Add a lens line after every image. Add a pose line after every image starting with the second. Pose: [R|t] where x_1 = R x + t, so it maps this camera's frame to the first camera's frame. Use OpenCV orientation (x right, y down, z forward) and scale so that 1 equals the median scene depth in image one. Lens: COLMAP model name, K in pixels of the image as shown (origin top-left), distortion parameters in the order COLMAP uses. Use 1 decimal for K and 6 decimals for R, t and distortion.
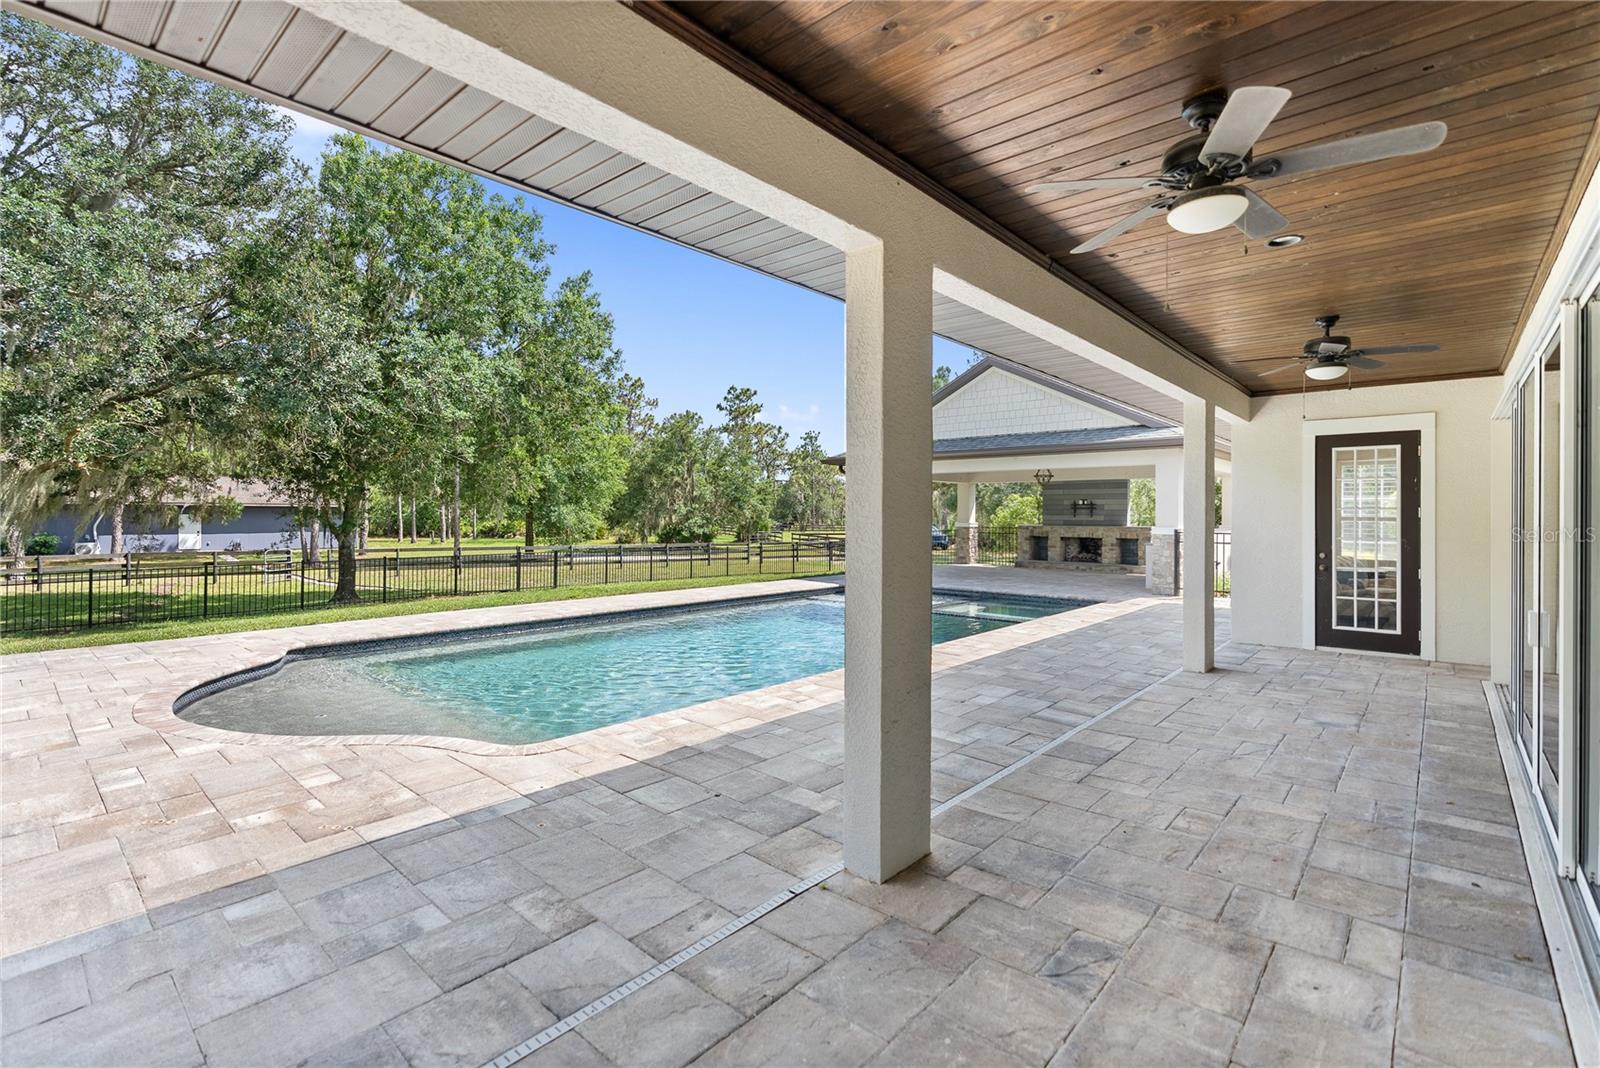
lens RADIAL K [[735.4, 0, 798.8], [0, 735.4, 517.9], [0, 0, 1]] dist [-0.001808, -0.000263]
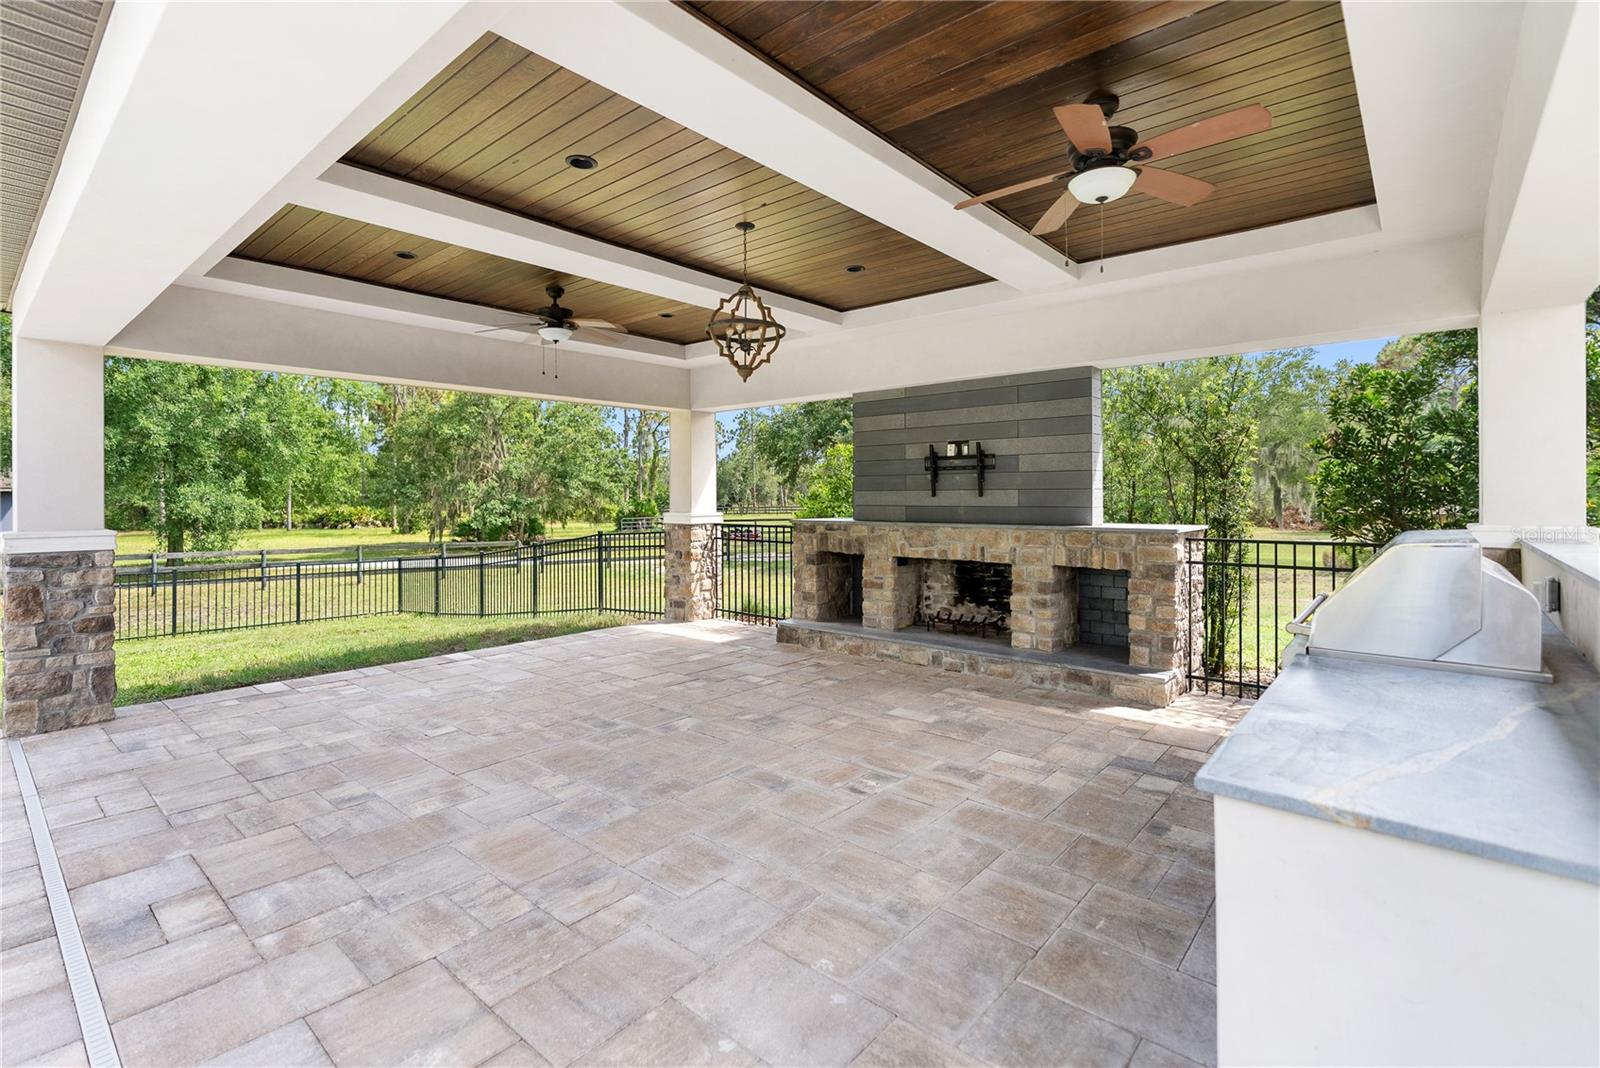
lens RADIAL K [[735.4, 0, 802.9], [0, 735.4, 500.3], [0, 0, 1]] dist [-0.001808, -0.000263]
pose [[0.999882, -0.012447, 0.009050, 0.312129], [0.012416, 0.999917, 0.003487, -0.001142], [-0.009092, -0.003375, 0.999953, 0.671575]]
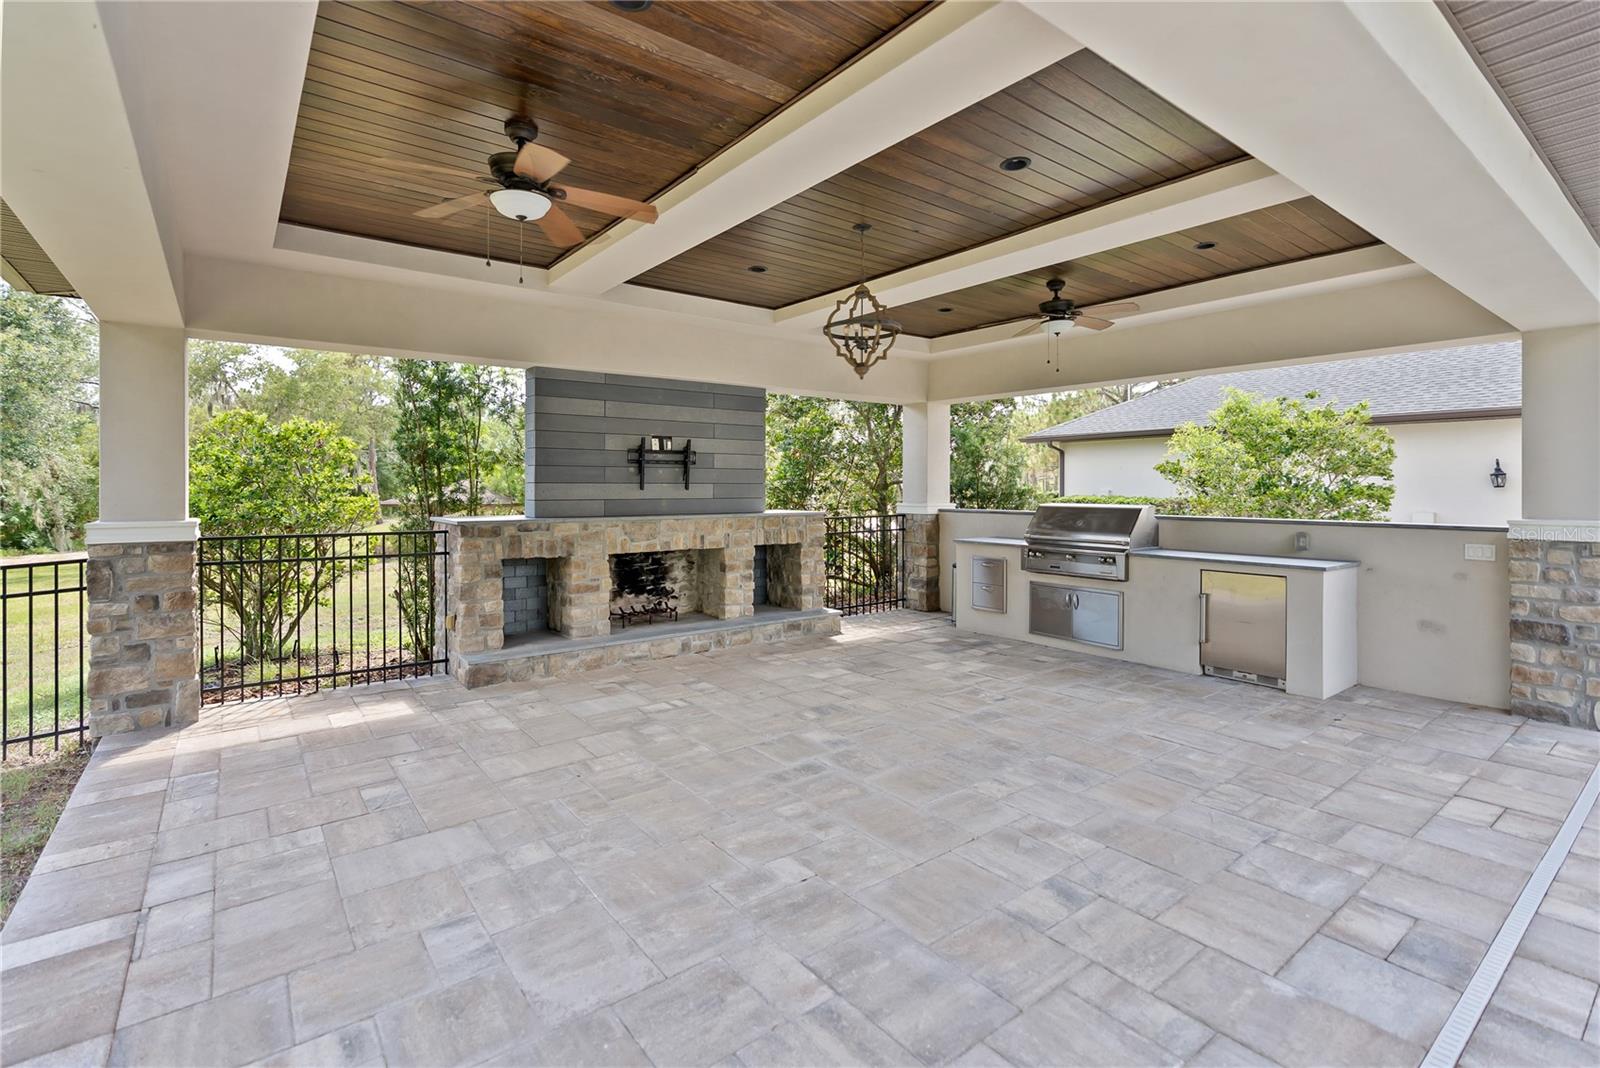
lens RADIAL K [[735.4, 0, 780.9], [0, 735.4, 487.7], [0, 0, 1]] dist [-0.001808, -0.000263]
pose [[0.208283, -0.008502, 0.978032, 0.071857], [0.005114, 0.999958, 0.007604, -0.003977], [-0.978055, 0.003418, 0.208318, 0.866187]]
